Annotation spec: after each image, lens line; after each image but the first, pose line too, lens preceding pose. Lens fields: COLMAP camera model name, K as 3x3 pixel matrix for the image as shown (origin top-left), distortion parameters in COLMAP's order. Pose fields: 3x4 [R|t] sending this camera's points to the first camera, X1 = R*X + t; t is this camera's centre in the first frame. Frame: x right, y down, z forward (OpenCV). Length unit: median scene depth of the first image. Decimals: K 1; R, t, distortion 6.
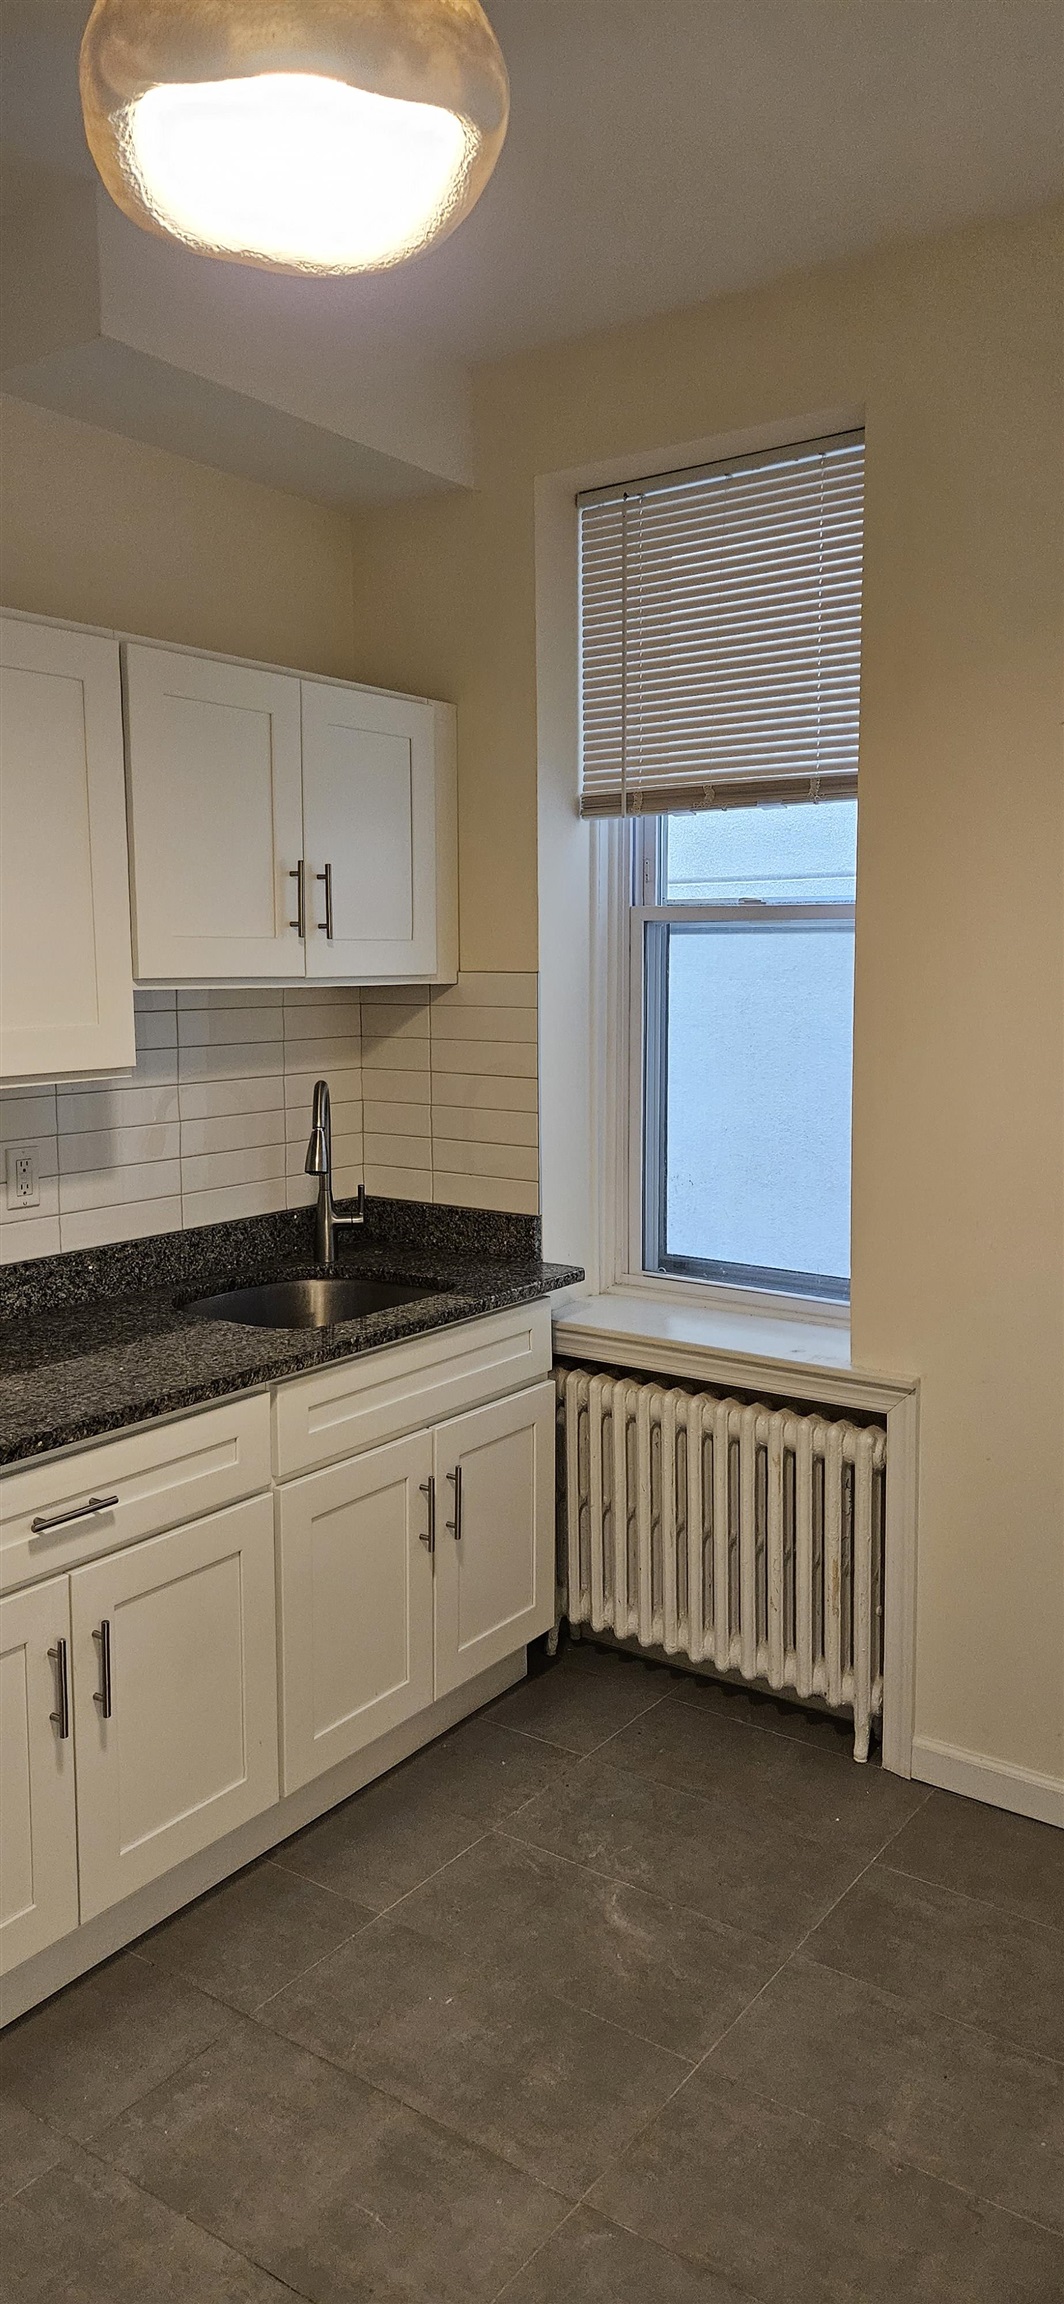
lens RADIAL K [[1528.2, 0, 517.6], [0, 1528.2, 1129.0], [0, 0, 1]] dist [0.087268, -0.072236]
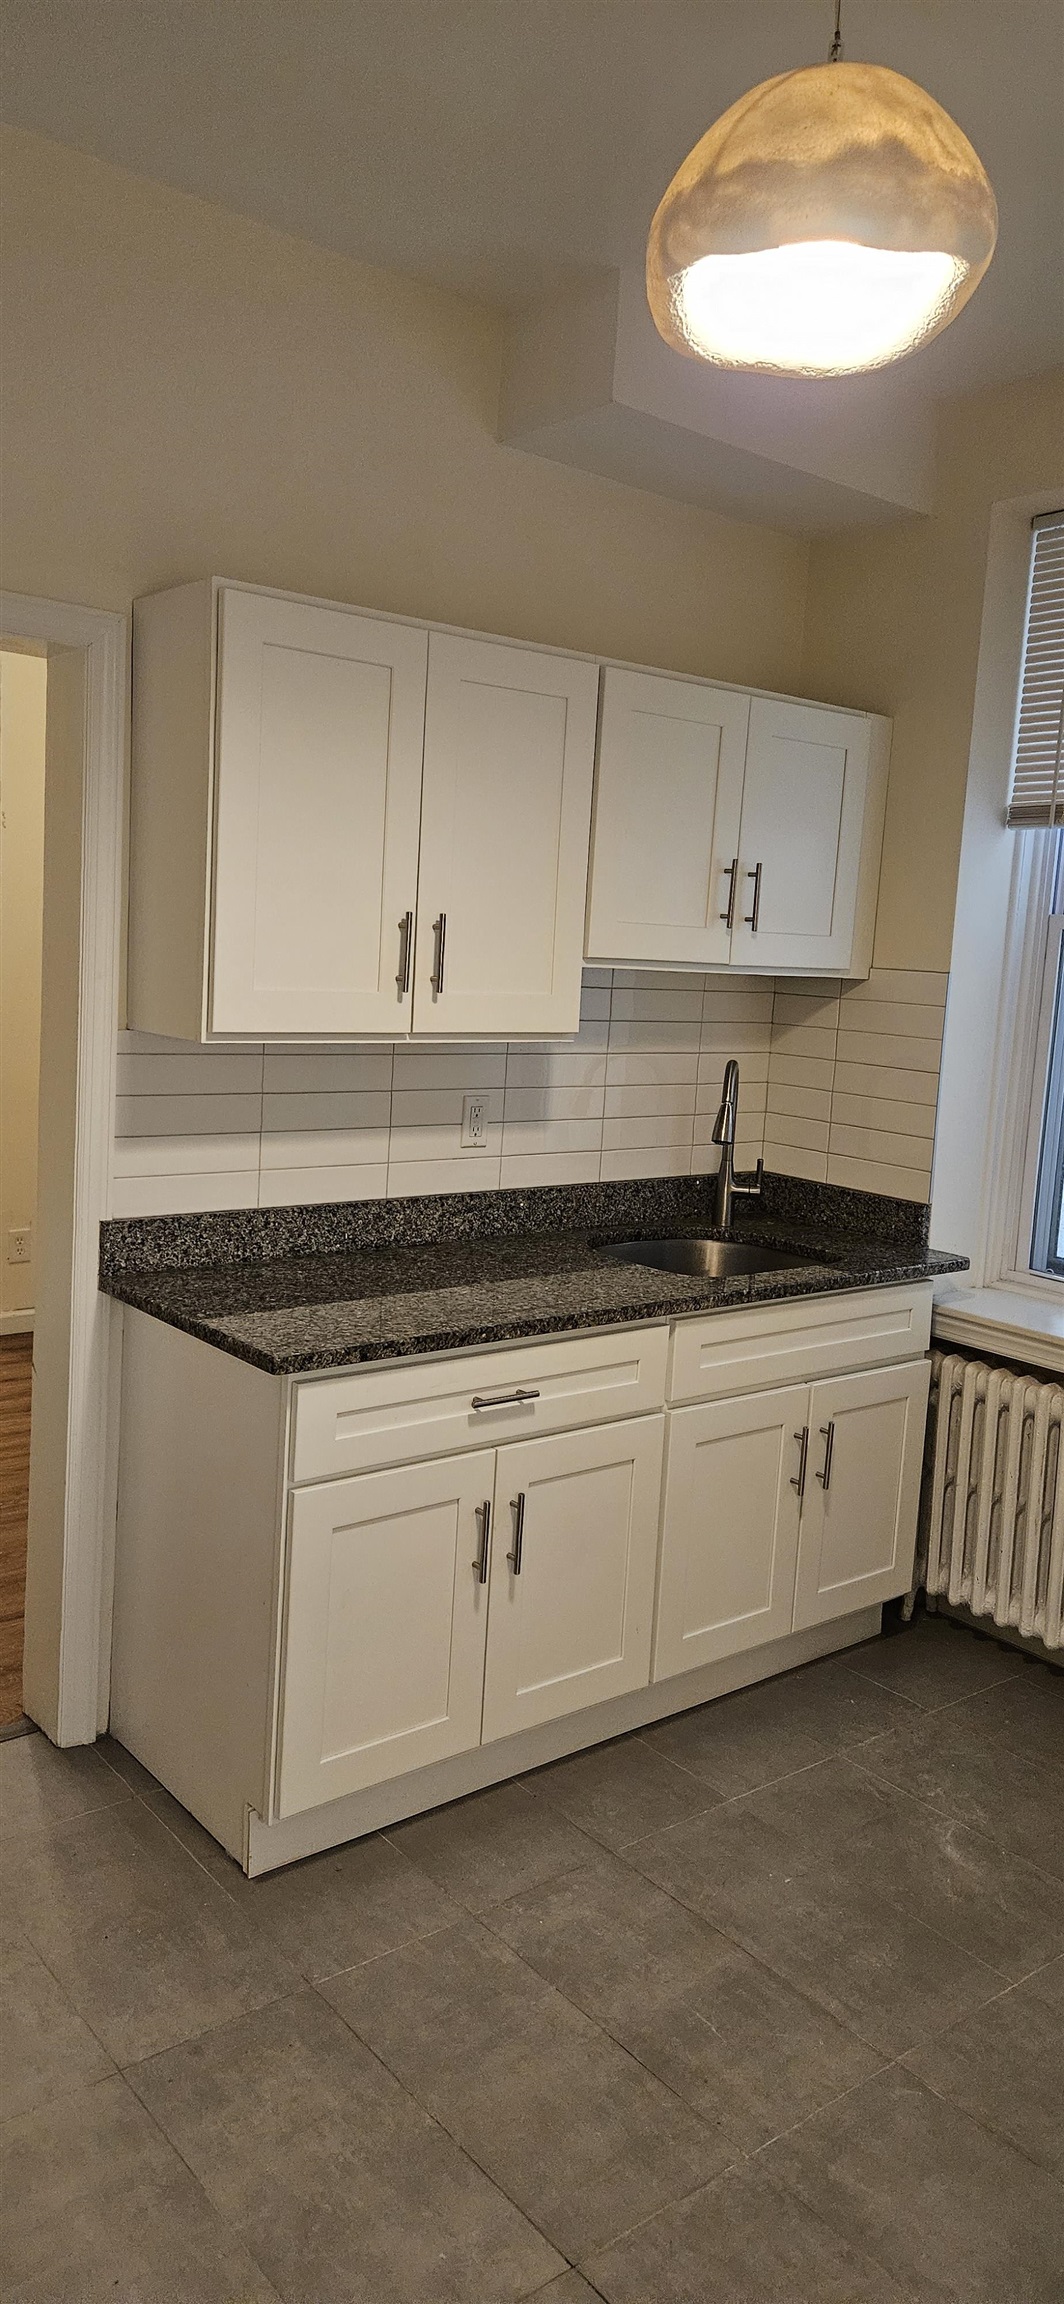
lens RADIAL K [[1528.2, 0, 517.6], [0, 1528.2, 1129.0], [0, 0, 1]] dist [0.087268, -0.072236]
pose [[0.964577, 0.087709, -0.248792, -0.000354], [-0.086867, 0.996116, 0.014385, 0.016588], [0.249087, 0.007736, 0.968450, -0.107785]]
